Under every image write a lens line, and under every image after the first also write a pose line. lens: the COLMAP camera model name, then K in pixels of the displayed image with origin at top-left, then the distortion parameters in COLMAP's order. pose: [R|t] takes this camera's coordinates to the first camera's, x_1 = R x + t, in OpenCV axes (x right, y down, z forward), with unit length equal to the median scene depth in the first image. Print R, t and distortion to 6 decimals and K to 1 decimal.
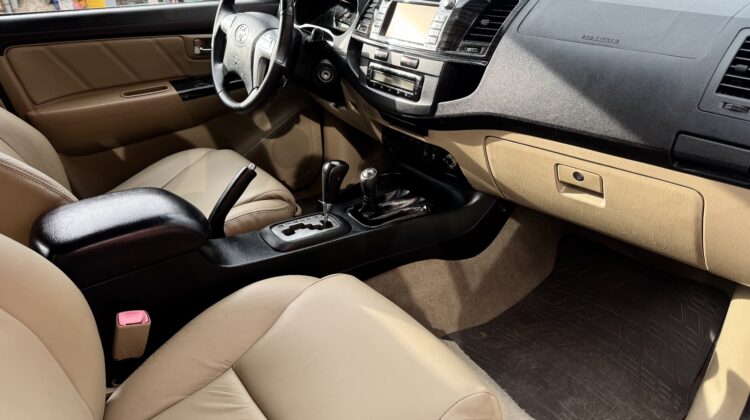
lens RADIAL K [[542.5, 0, 372.4], [0, 542.5, 214.4], [0, 0, 1]] dist [0.065955, -0.076223]
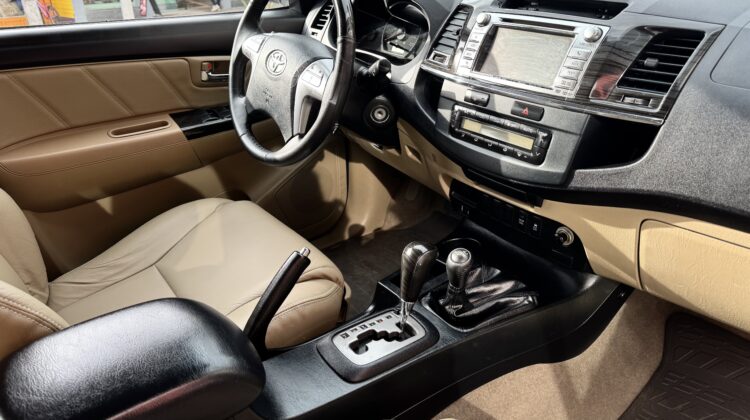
lens RADIAL K [[542.5, 0, 370.1], [0, 542.5, 206.9], [0, 0, 1]] dist [0.065955, -0.076223]
pose [[0.998811, -0.001452, 0.048736, -0.152349], [0.002212, 0.999877, -0.015534, -0.122673], [-0.048707, 0.015624, 0.998691, 0.248546]]
